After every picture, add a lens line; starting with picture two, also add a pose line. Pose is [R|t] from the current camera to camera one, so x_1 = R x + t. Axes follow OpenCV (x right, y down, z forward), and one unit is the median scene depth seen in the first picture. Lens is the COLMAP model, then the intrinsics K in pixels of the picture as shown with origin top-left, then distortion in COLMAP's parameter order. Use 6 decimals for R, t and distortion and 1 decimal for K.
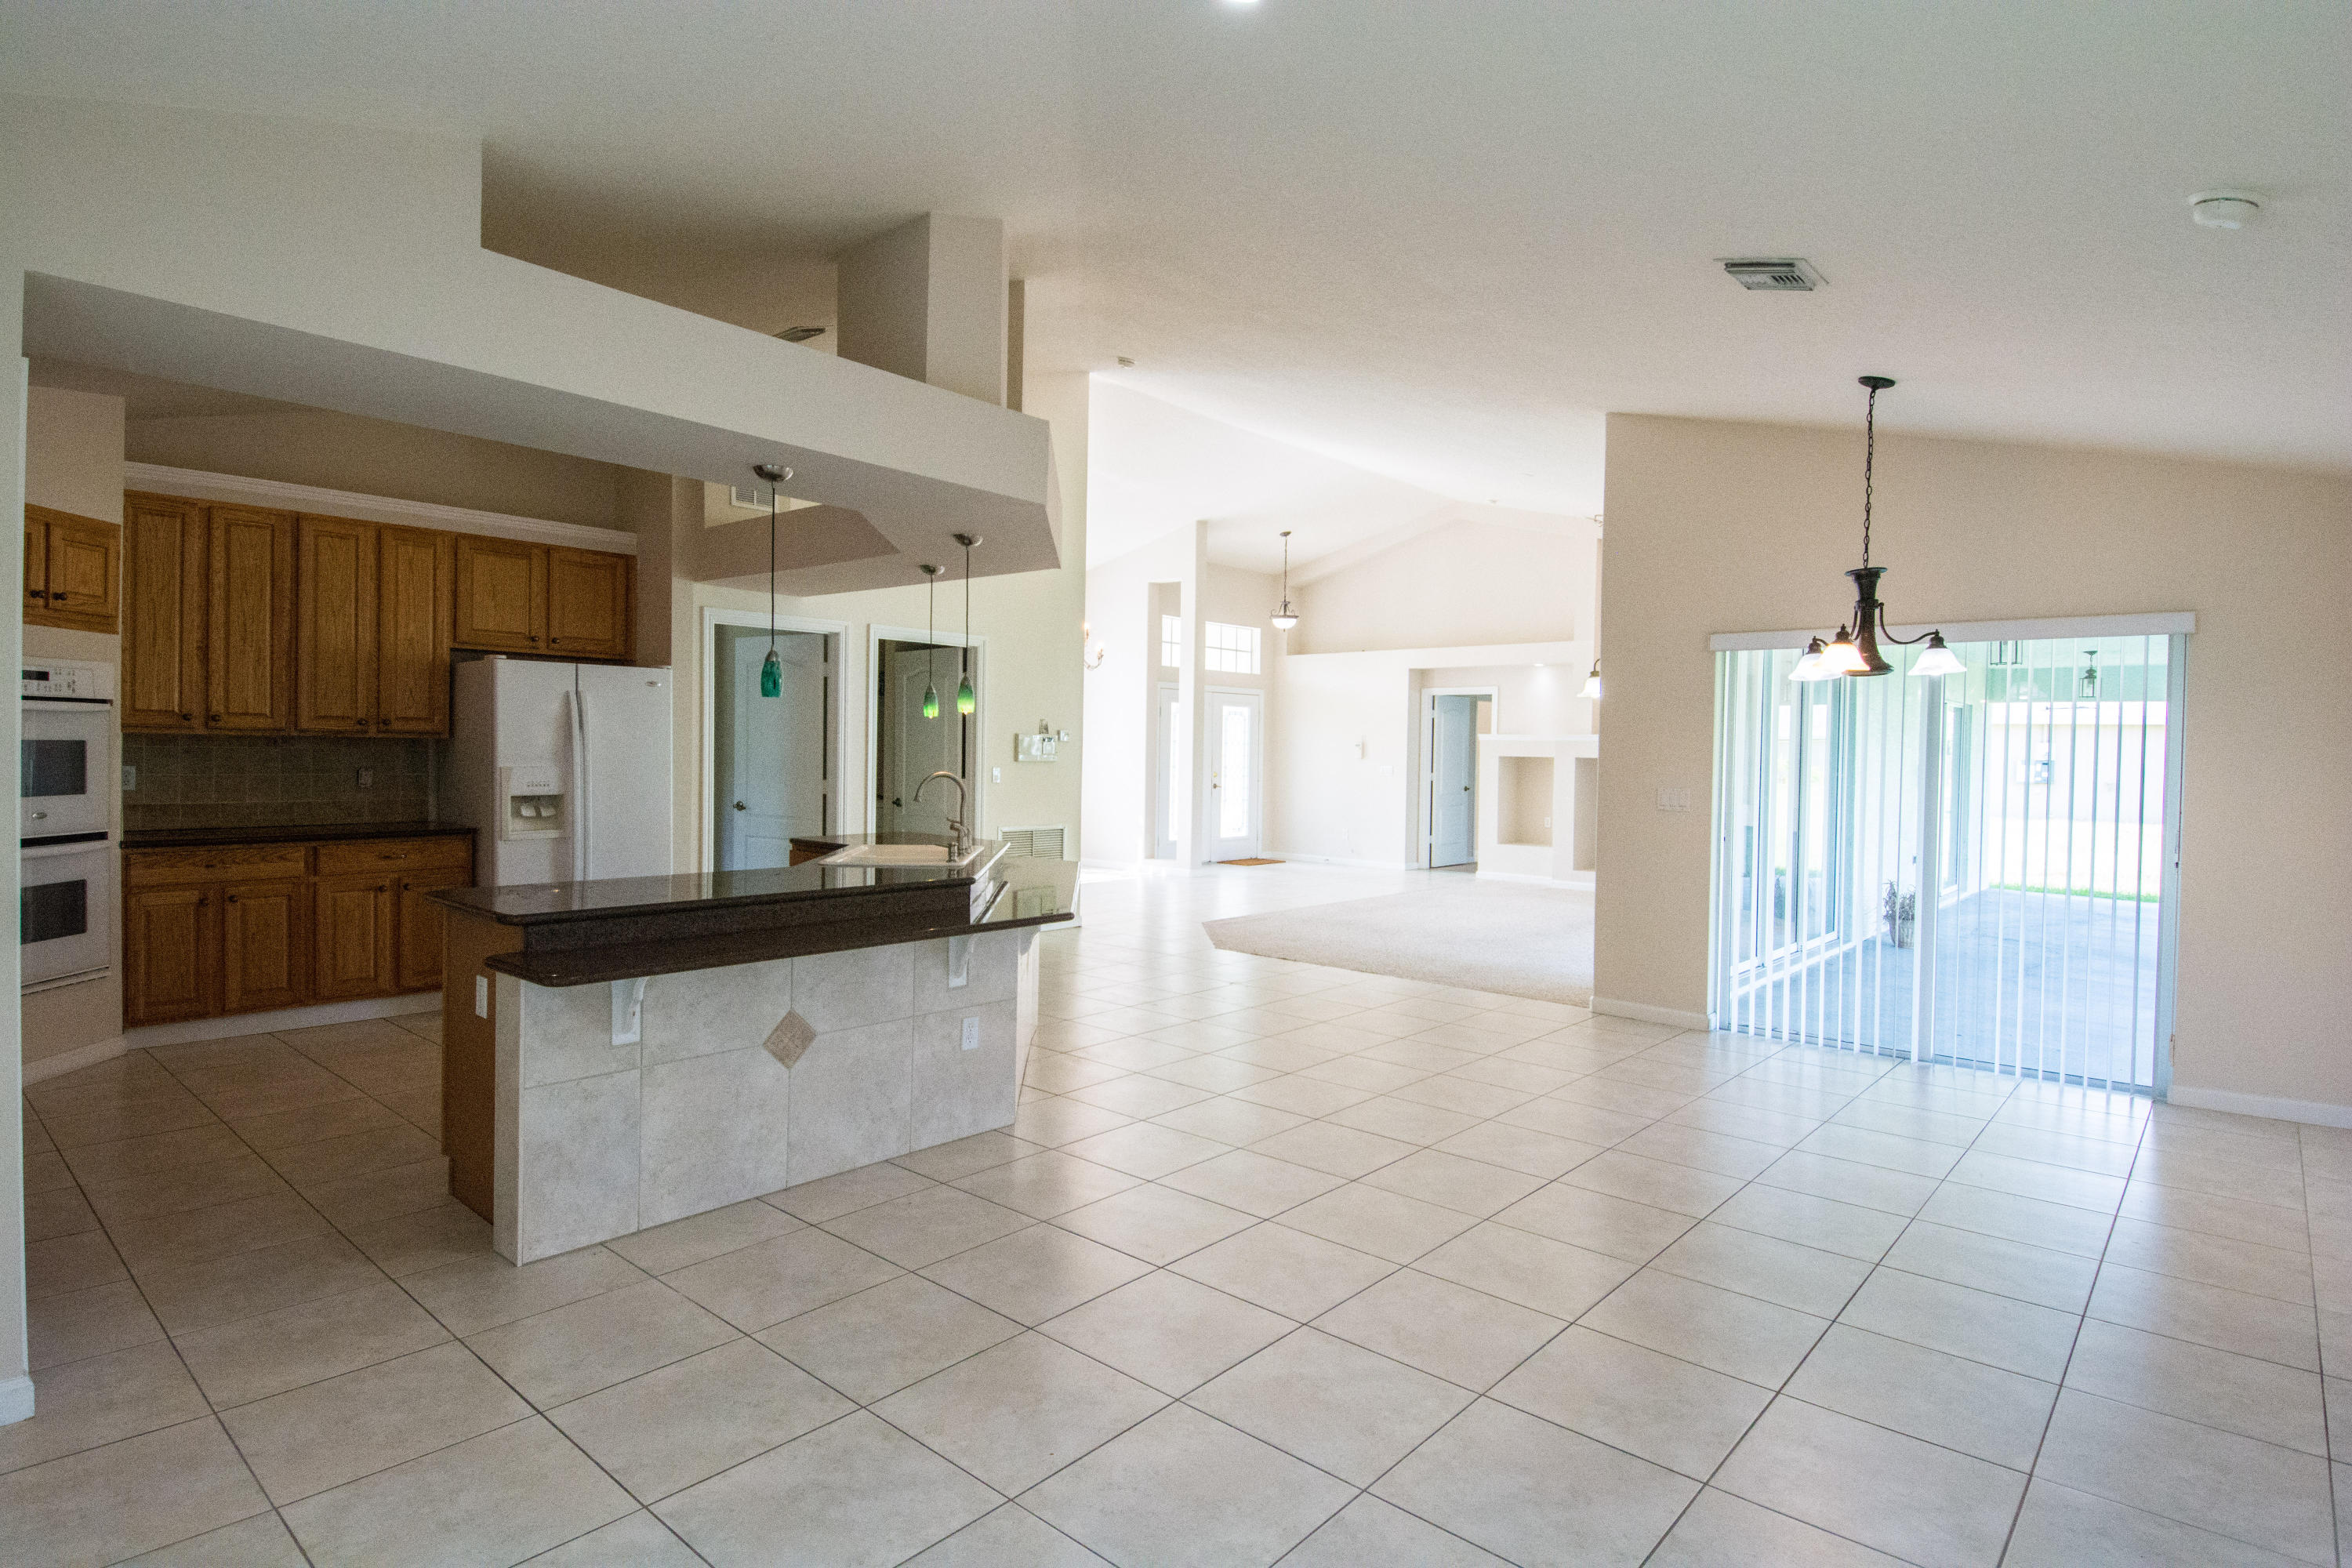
lens RADIAL K [[1220.9, 0, 1166.7], [0, 1220.9, 769.3], [0, 0, 1]] dist [0.039646, -0.044742]
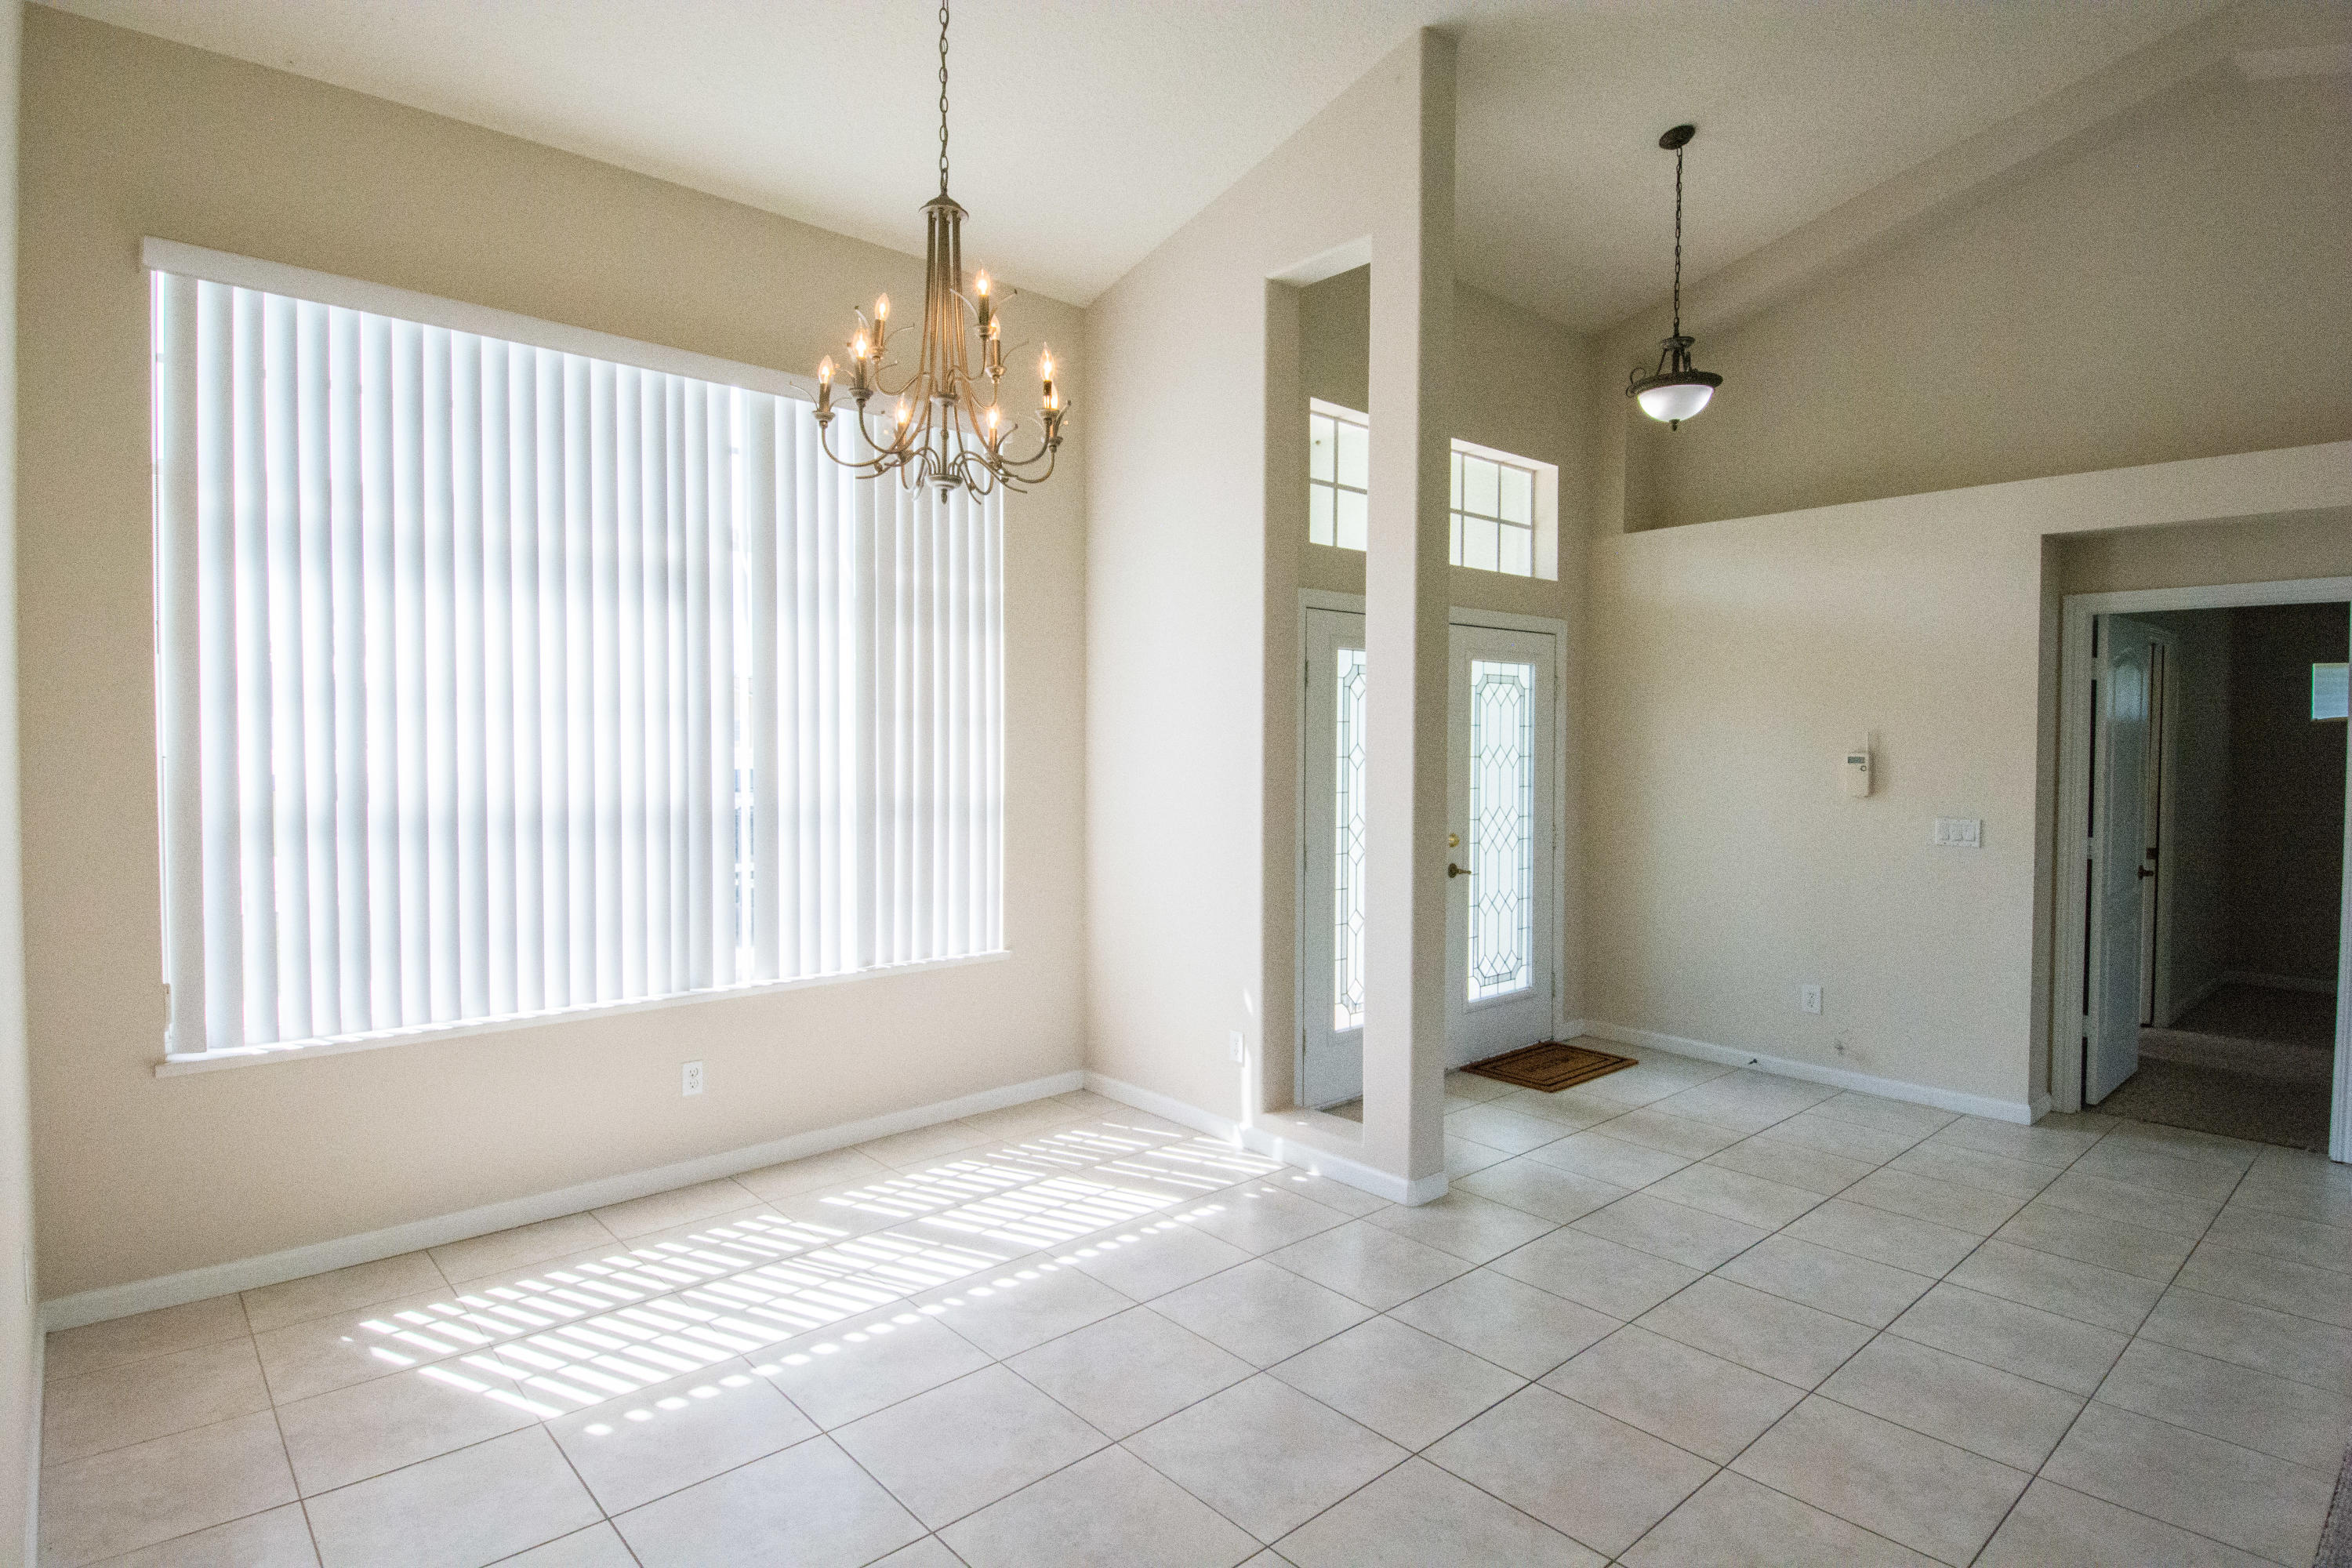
lens RADIAL K [[1230.9, 0, 1174.8], [0, 1230.9, 774.4], [0, 0, 1]] dist [0.055665, -0.056201]
pose [[0.993904, -0.009075, -0.109876, -0.009286], [0.010331, 0.999888, 0.010862, -0.050059], [0.109765, -0.011931, 0.993886, 1.427168]]
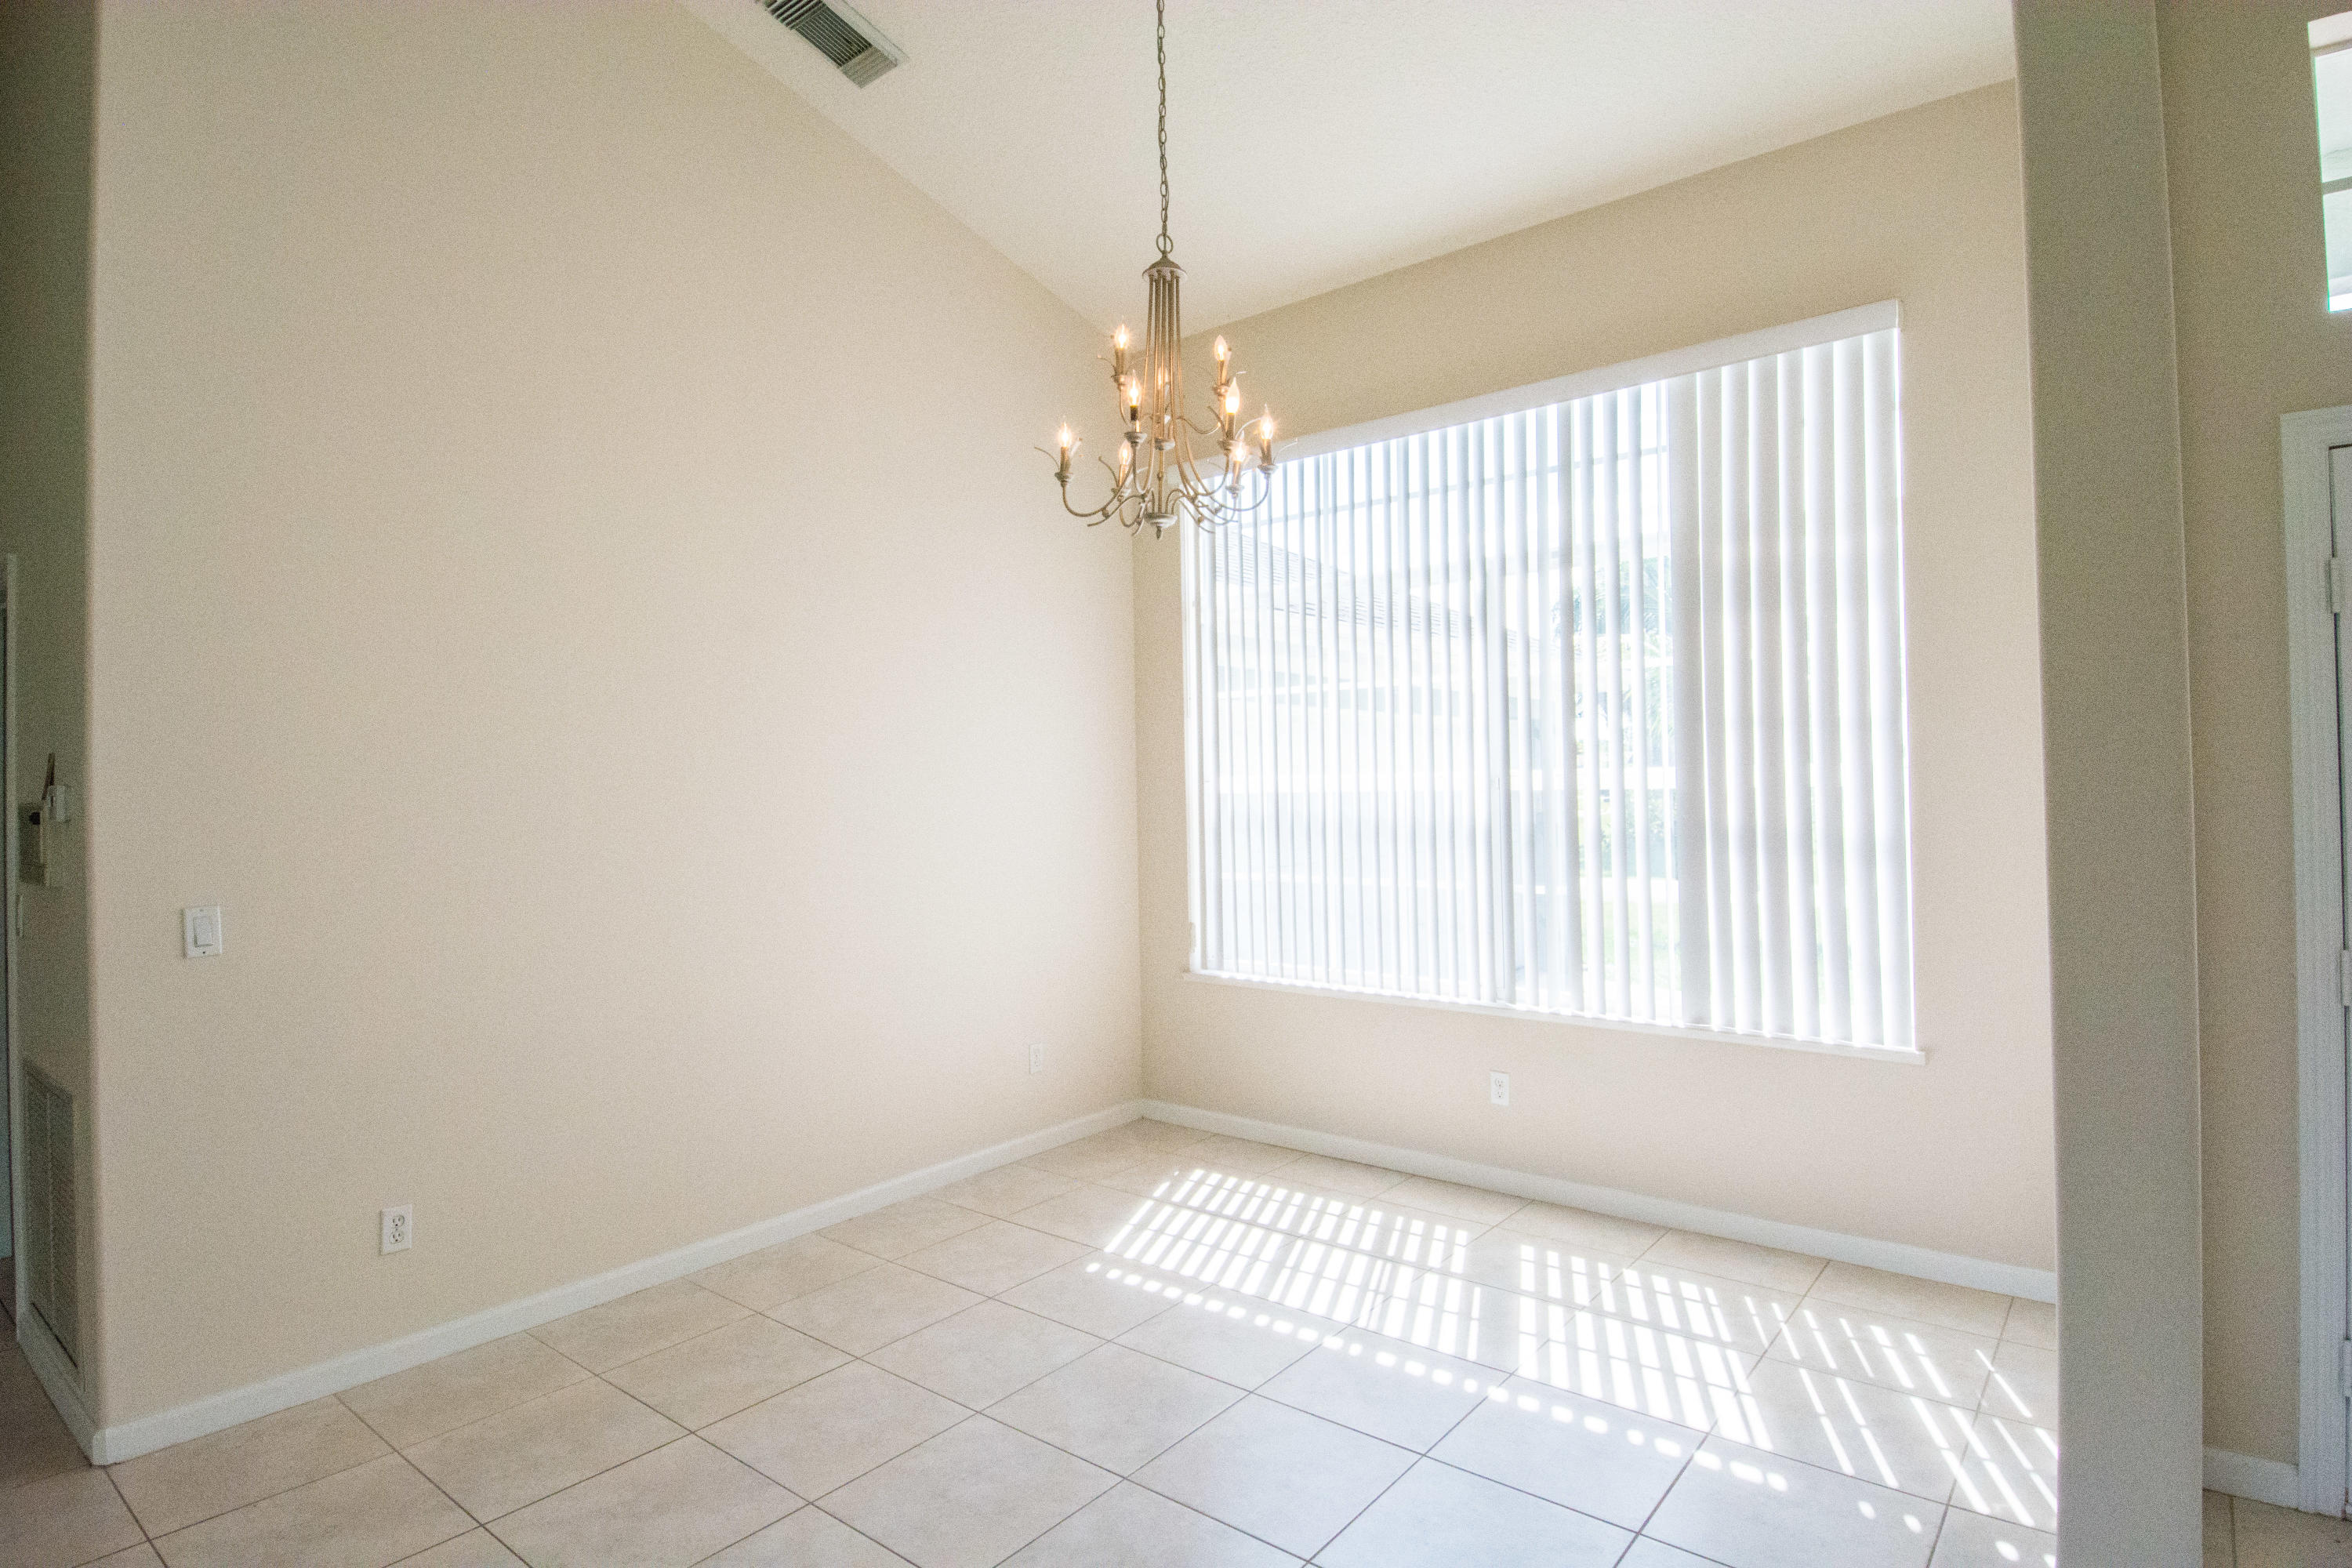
lens RADIAL K [[1217.0, 0, 1171.1], [0, 1217.0, 768.8], [0, 0, 1]] dist [0.052812, -0.053970]
pose [[0.049616, -0.034053, -0.998188, 0.339391], [-0.001856, 0.999414, -0.034187, -0.035500], [0.998767, 0.003549, 0.049524, 1.849945]]
